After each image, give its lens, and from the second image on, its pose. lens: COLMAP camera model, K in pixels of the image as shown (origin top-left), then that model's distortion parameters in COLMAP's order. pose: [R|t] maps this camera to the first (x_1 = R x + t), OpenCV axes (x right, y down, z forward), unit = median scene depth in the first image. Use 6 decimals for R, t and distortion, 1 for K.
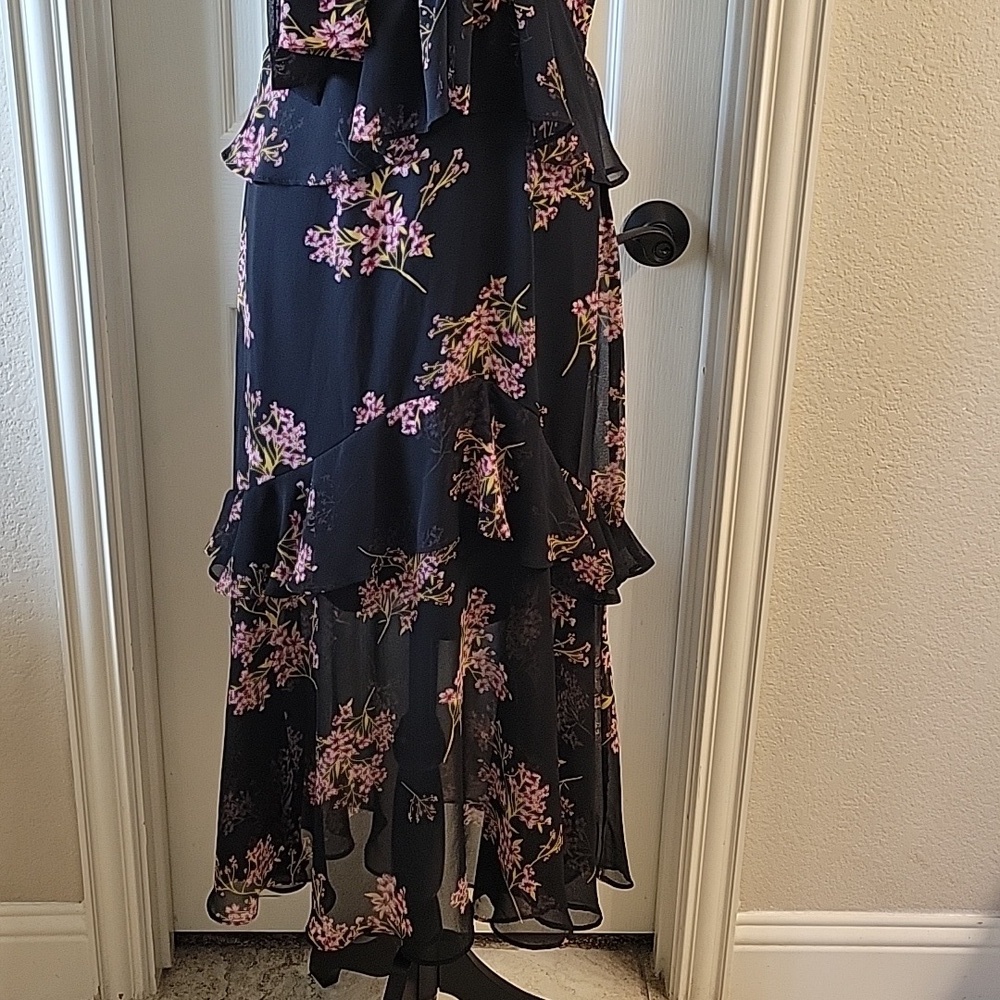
lens RADIAL K [[1659.3, 0, 495.5], [0, 1659.3, 474.4], [0, 0, 1]] dist [0.031918, 0.000000]
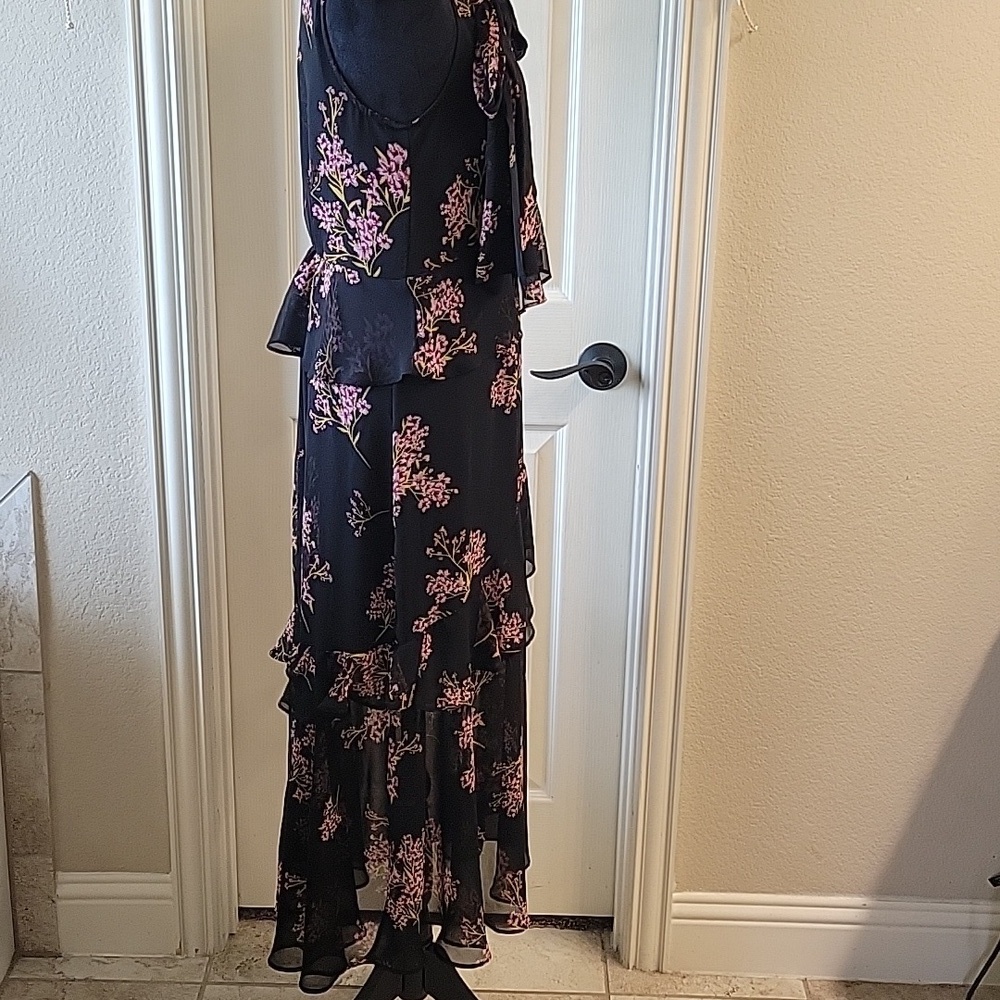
lens RADIAL K [[1659.3, 0, 499.6], [0, 1659.3, 493.3], [0, 0, 1]] dist [0.031918, 0.000000]
pose [[0.999212, 0.008888, -0.038683, 0.072138], [-0.012048, 0.996540, -0.082241, 0.078947], [0.037818, 0.082642, 0.995861, -0.386848]]
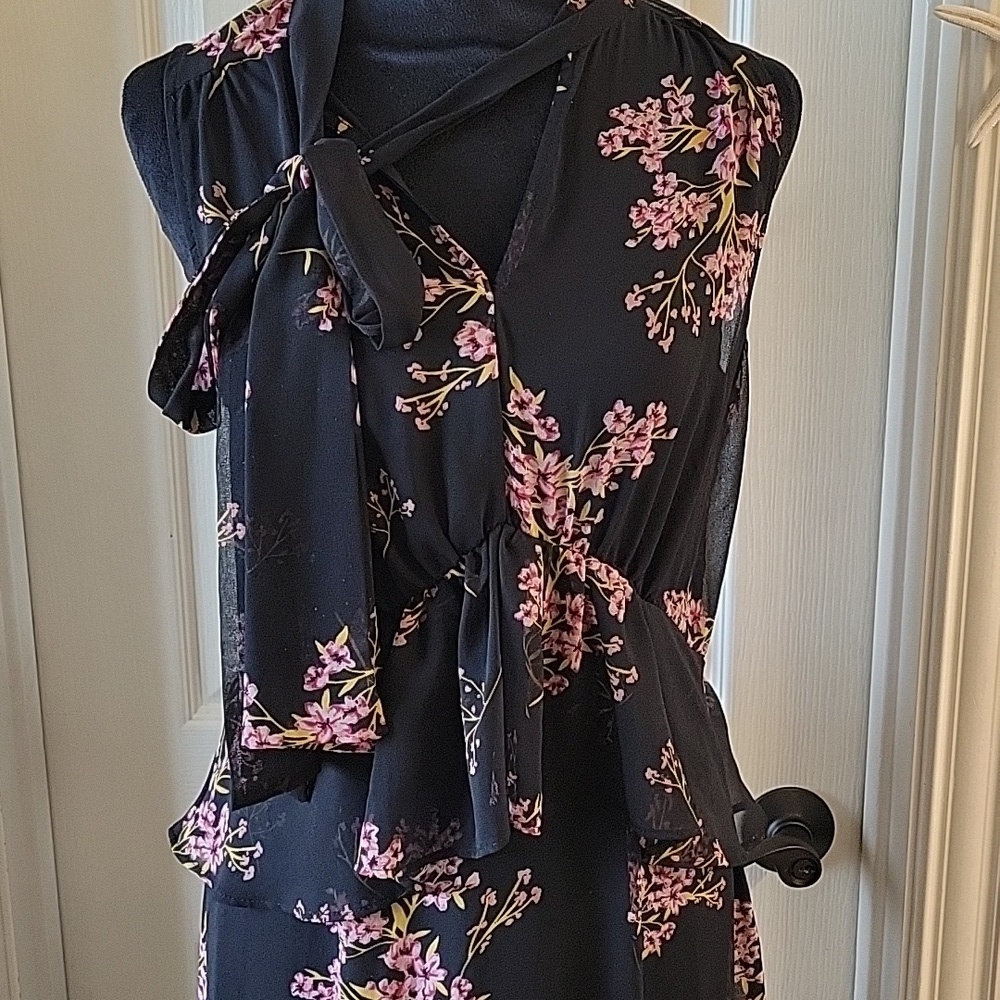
lens RADIAL K [[1659.3, 0, 504.4], [0, 1659.3, 501.7], [0, 0, 1]] dist [0.031918, 0.000000]
pose [[0.999441, -0.032308, -0.008587, -0.016914], [0.030925, 0.991088, -0.129573, -0.215207], [0.012697, 0.129235, 0.991533, 0.289813]]
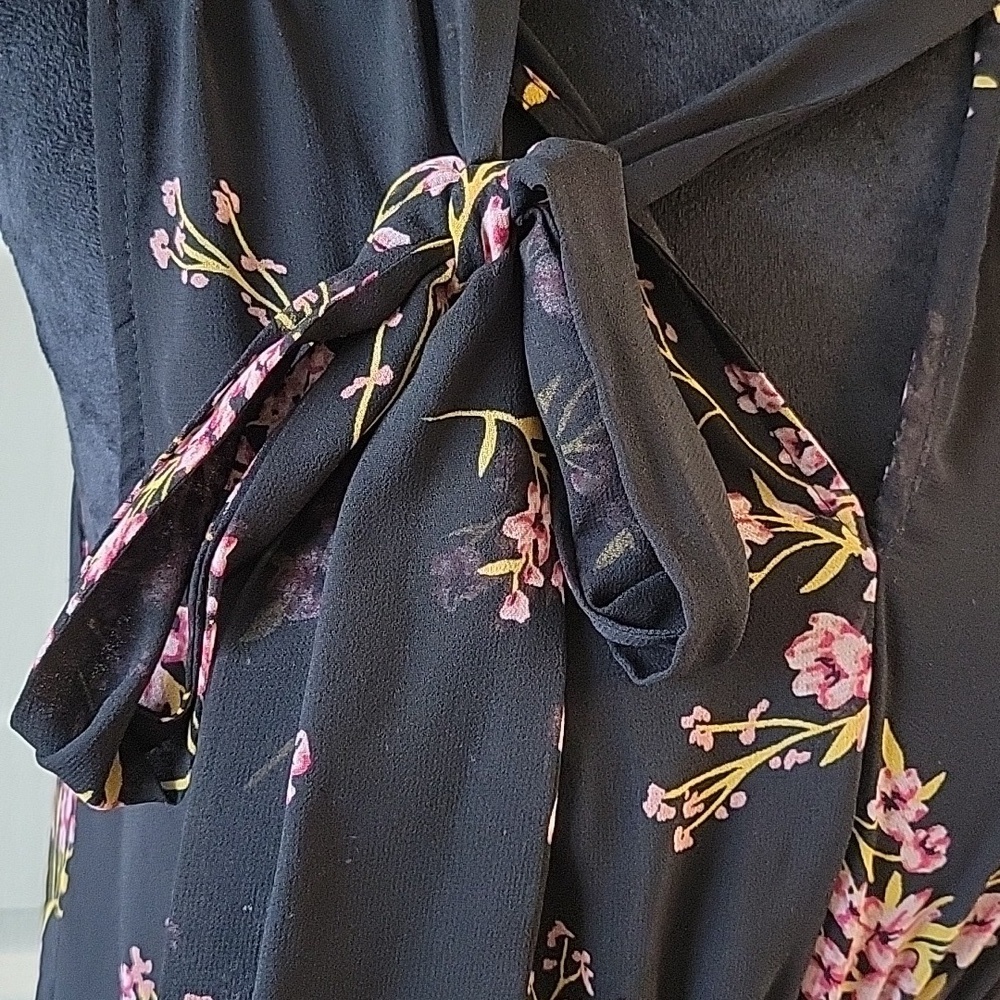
lens RADIAL K [[1659.3, 0, 477.8], [0, 1659.3, 467.2], [0, 0, 1]] dist [0.031918, 0.000000]
pose [[0.956555, 0.060710, 0.285160, -0.125818], [-0.045990, 0.997254, -0.058043, -0.329161], [-0.287901, 0.042407, 0.956721, 0.562661]]
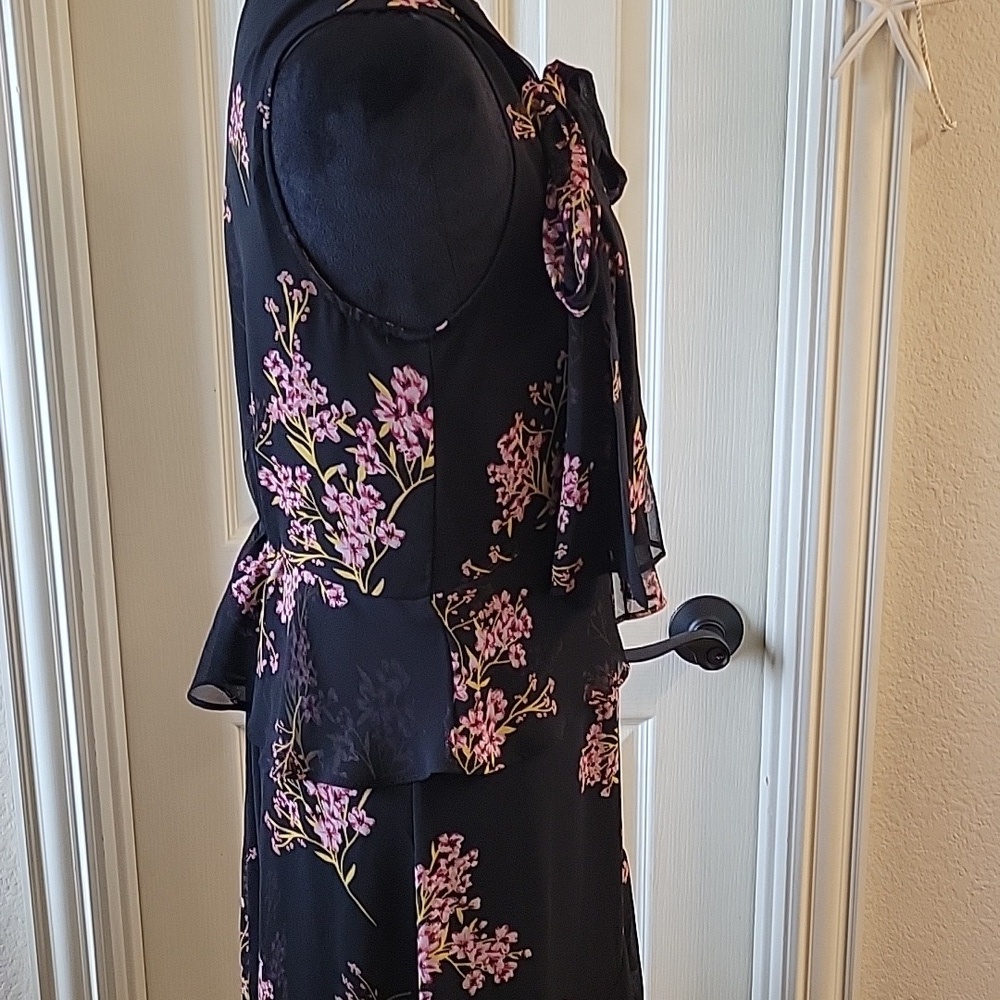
lens RADIAL K [[1659.3, 0, 492.3], [0, 1659.3, 459.4], [0, 0, 1]] dist [0.031918, 0.000000]
pose [[0.999402, -0.032337, -0.012237, -0.005648], [0.030404, 0.990480, -0.134259, -0.131215], [0.016462, 0.133807, 0.990871, 0.103504]]
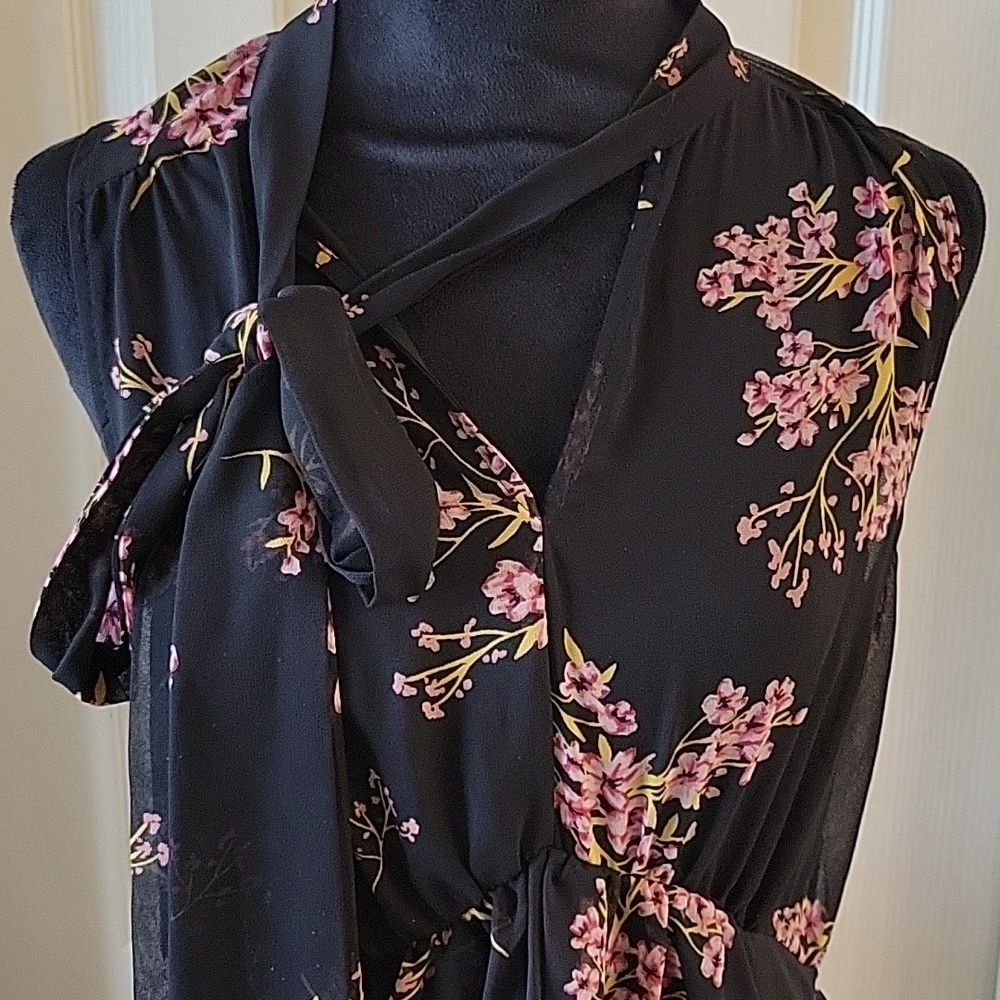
lens RADIAL K [[1659.3, 0, 495.7], [0, 1659.3, 495.5], [0, 0, 1]] dist [0.031918, 0.000000]
pose [[0.999627, -0.015248, -0.022658, -0.023635], [0.012563, 0.993371, -0.114264, -0.301945], [0.024250, 0.113936, 0.993192, 0.432656]]
